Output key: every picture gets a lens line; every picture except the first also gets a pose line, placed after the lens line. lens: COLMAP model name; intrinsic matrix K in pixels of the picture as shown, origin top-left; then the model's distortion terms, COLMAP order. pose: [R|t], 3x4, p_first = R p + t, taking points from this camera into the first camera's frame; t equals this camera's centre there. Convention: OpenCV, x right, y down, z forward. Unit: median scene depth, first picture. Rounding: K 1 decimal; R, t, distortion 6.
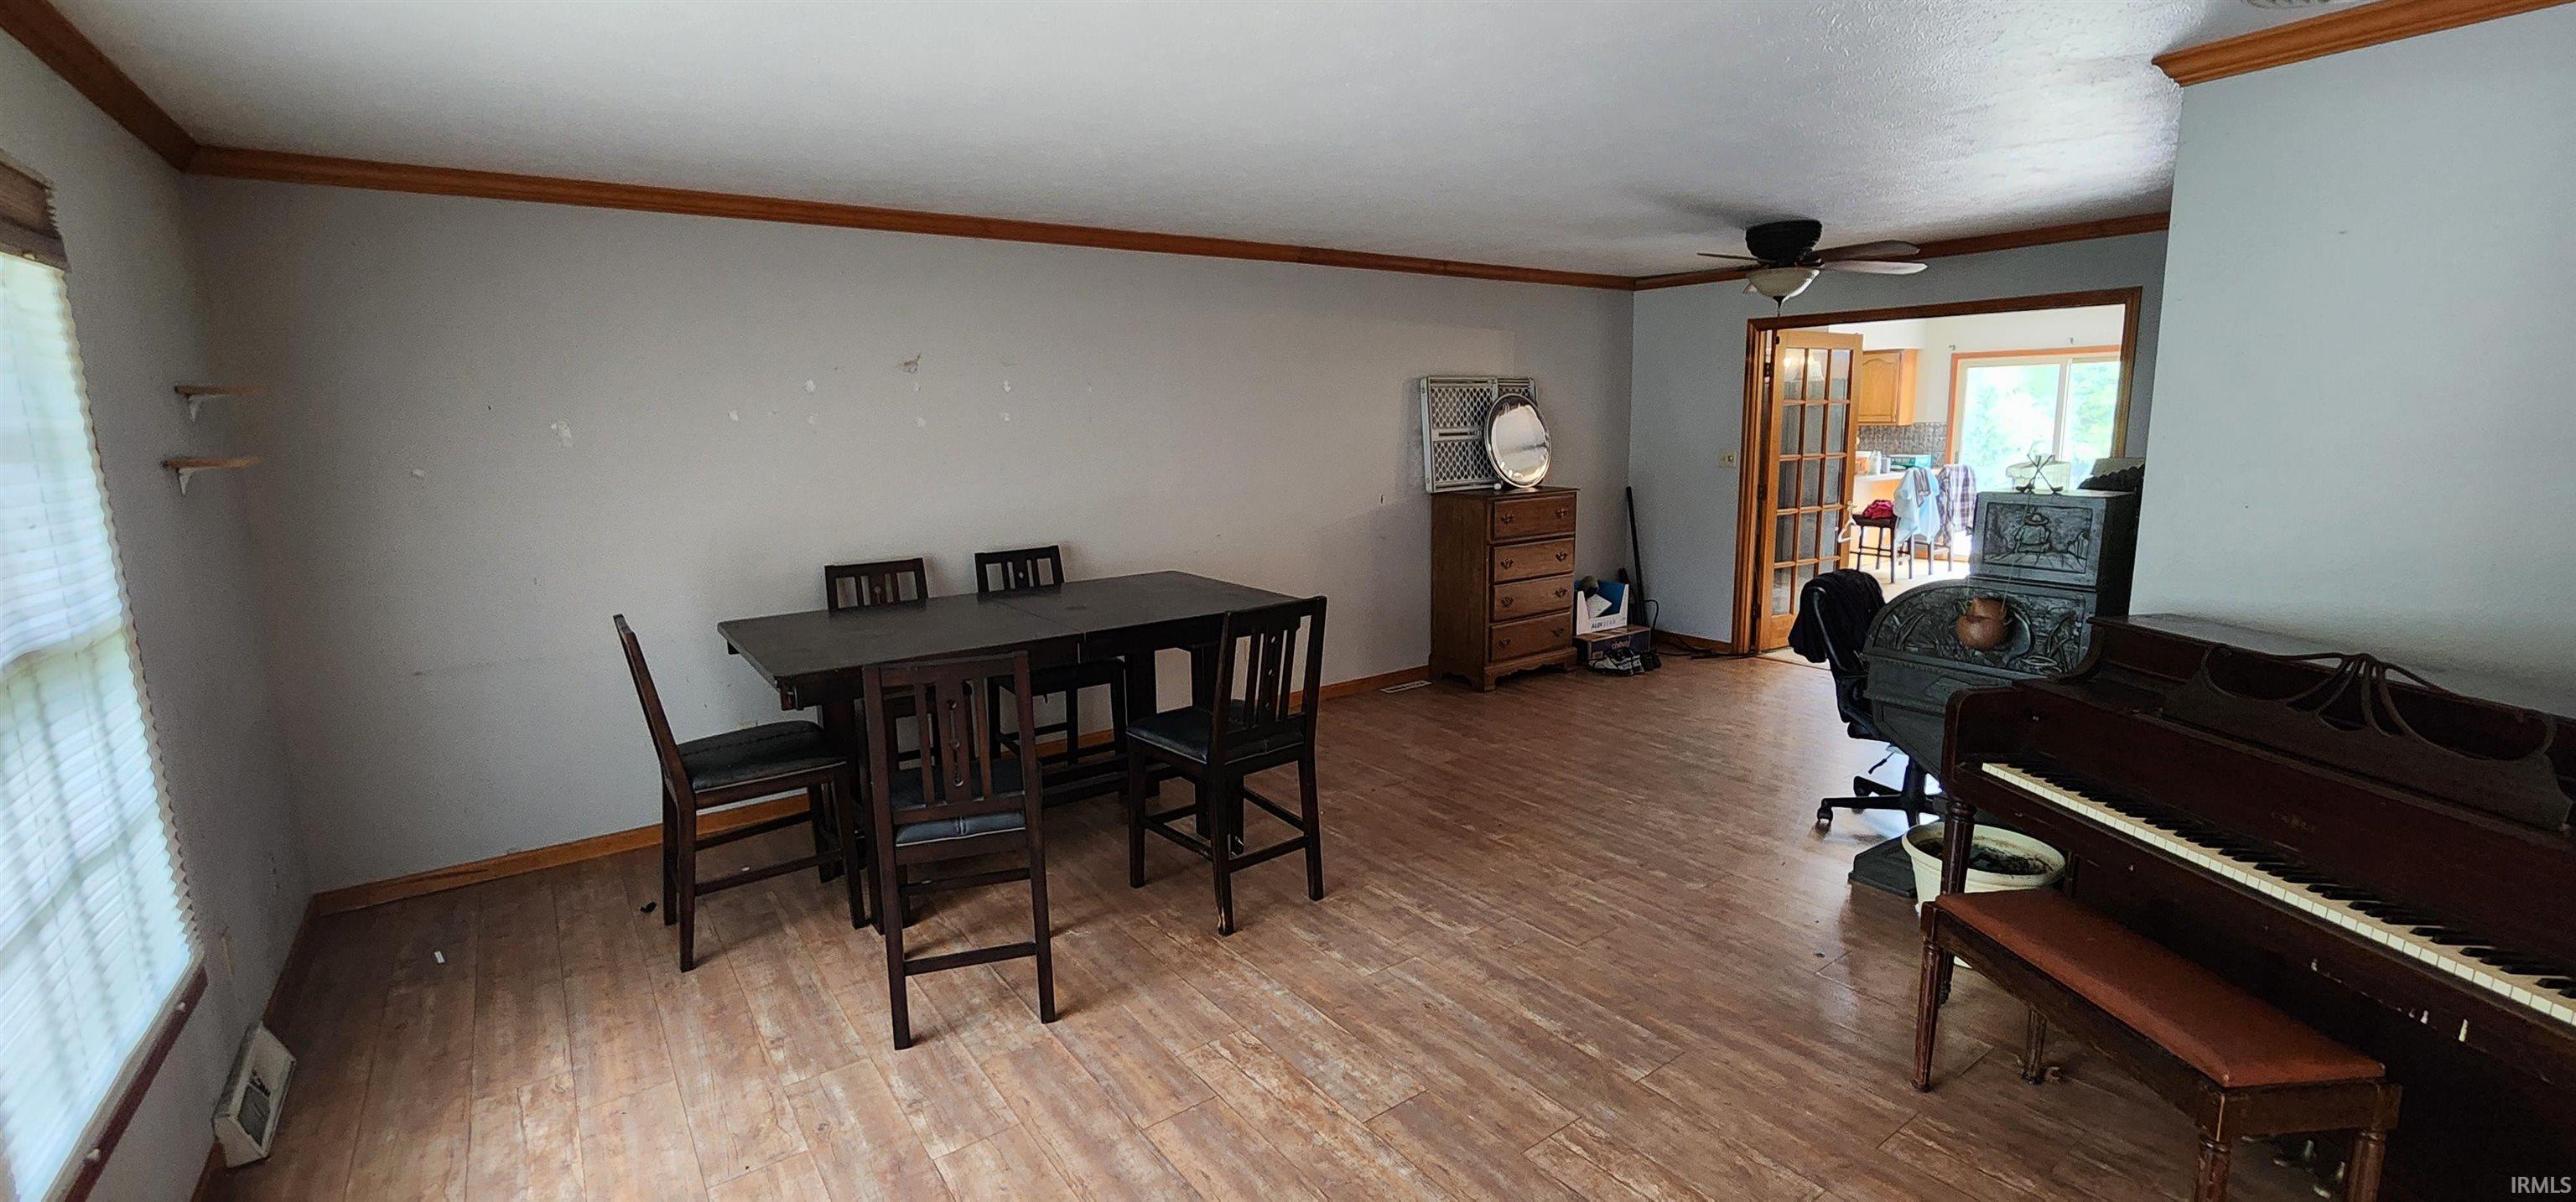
lens RADIAL K [[1063.1, 0, 1280.7], [0, 1063.1, 593.4], [0, 0, 1]] dist [0.001414, 0.000577]
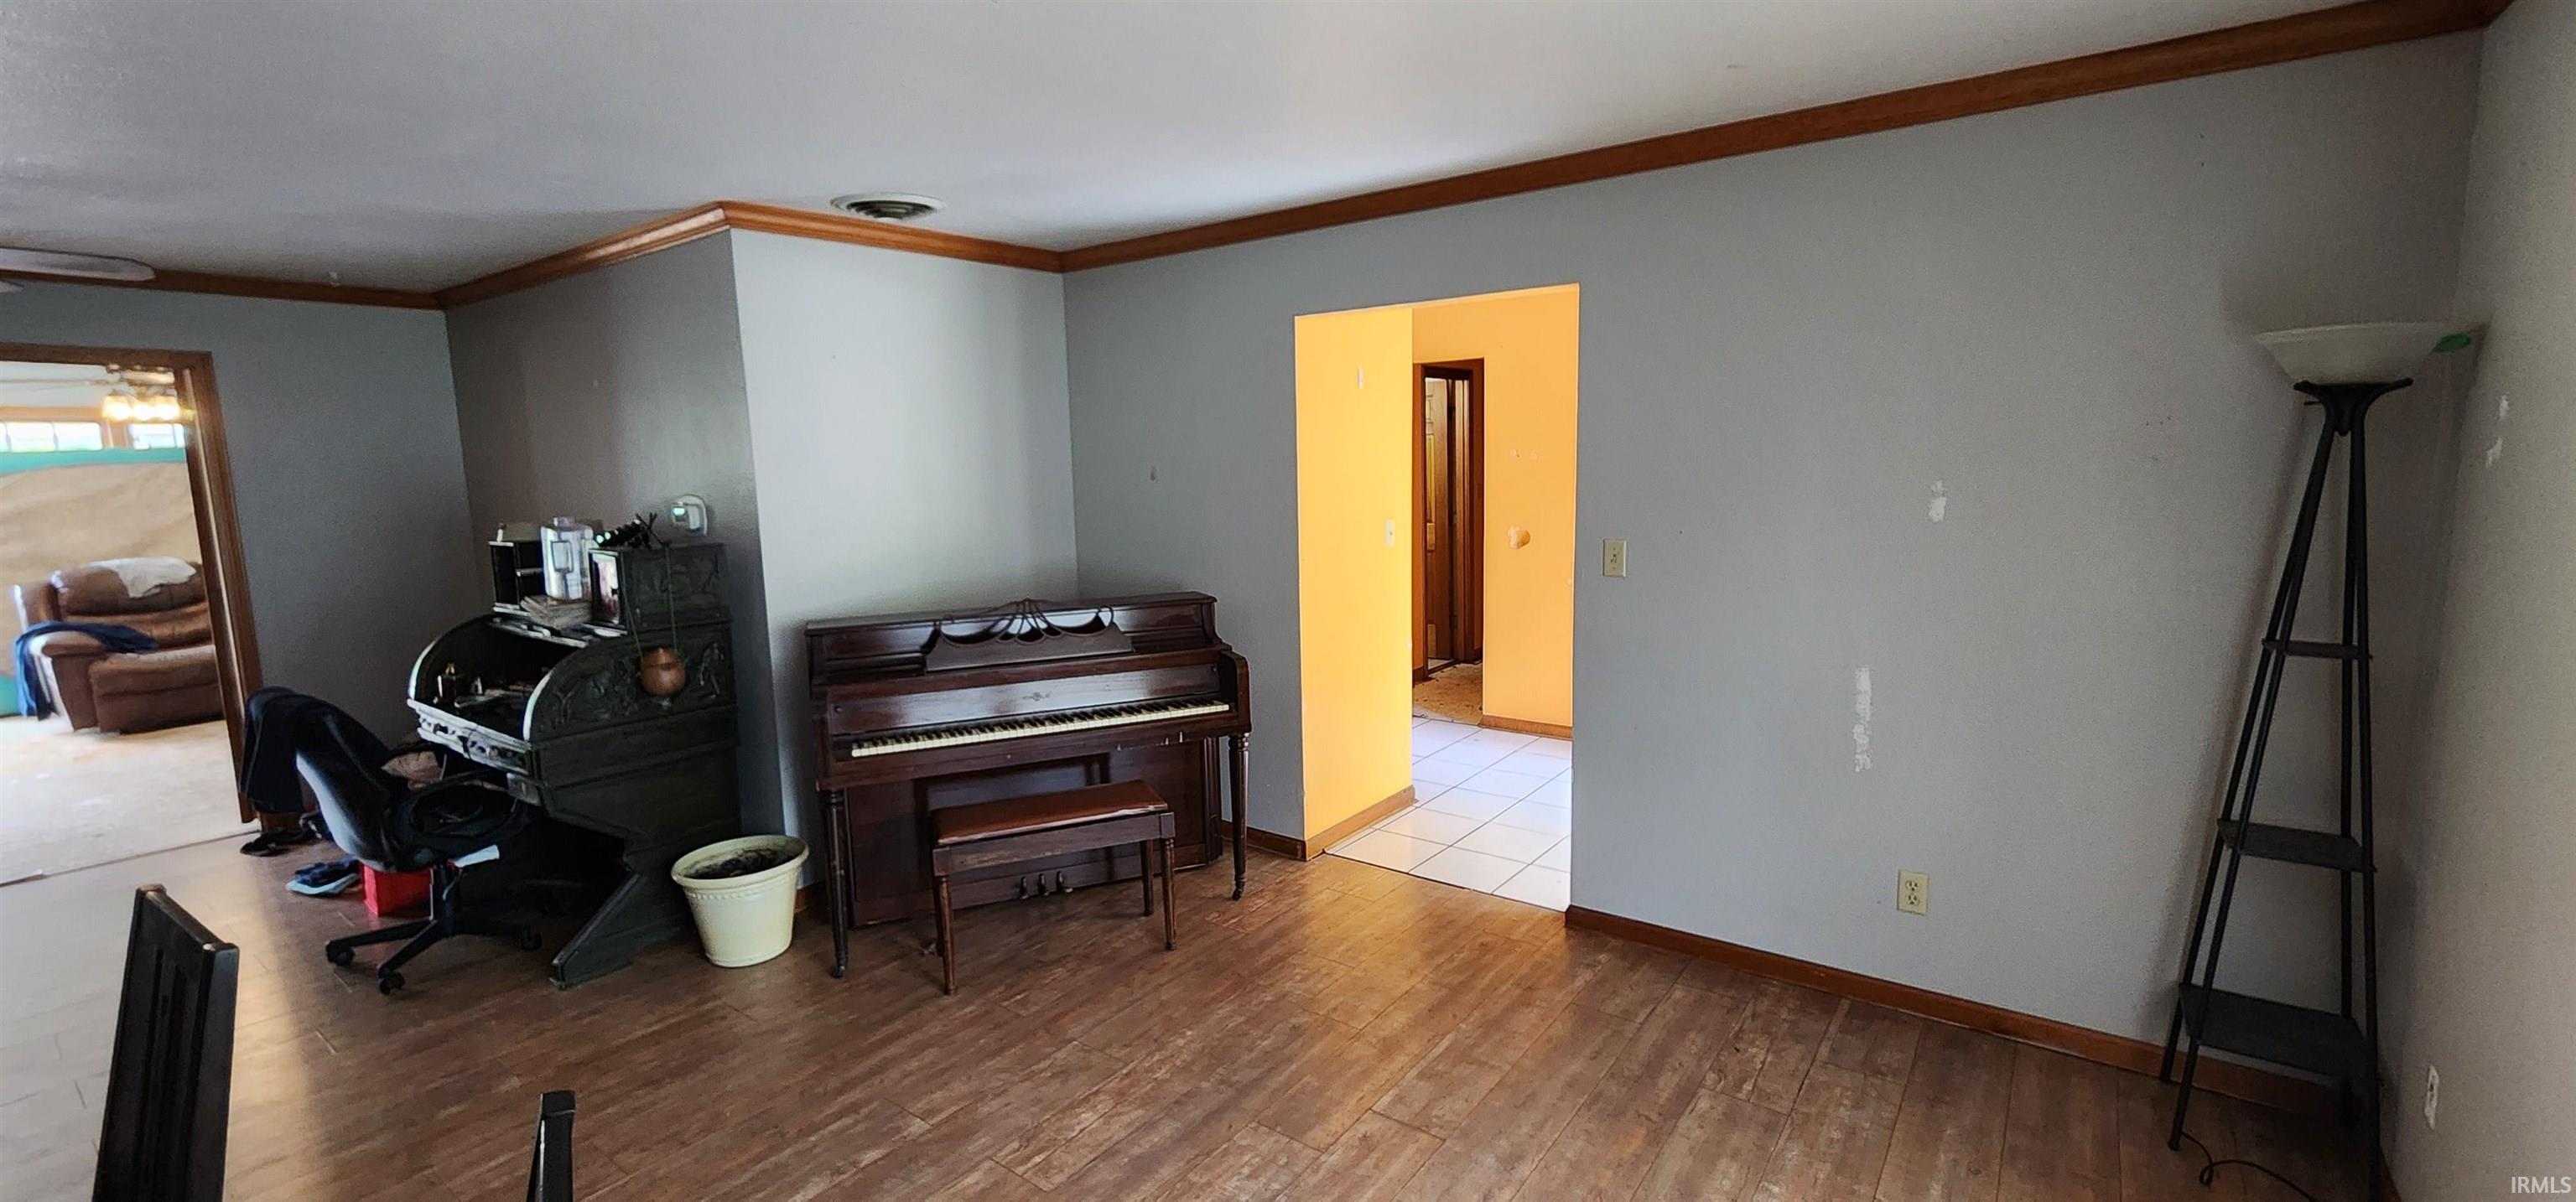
lens RADIAL K [[1063.1, 0, 1280.7], [0, 1063.1, 593.4], [0, 0, 1]] dist [0.001414, 0.000577]
pose [[-0.291785, -0.101241, 0.951111, -0.661451], [0.185276, 0.969566, 0.160045, -0.127716], [-0.938368, 0.222917, -0.264147, 0.837695]]
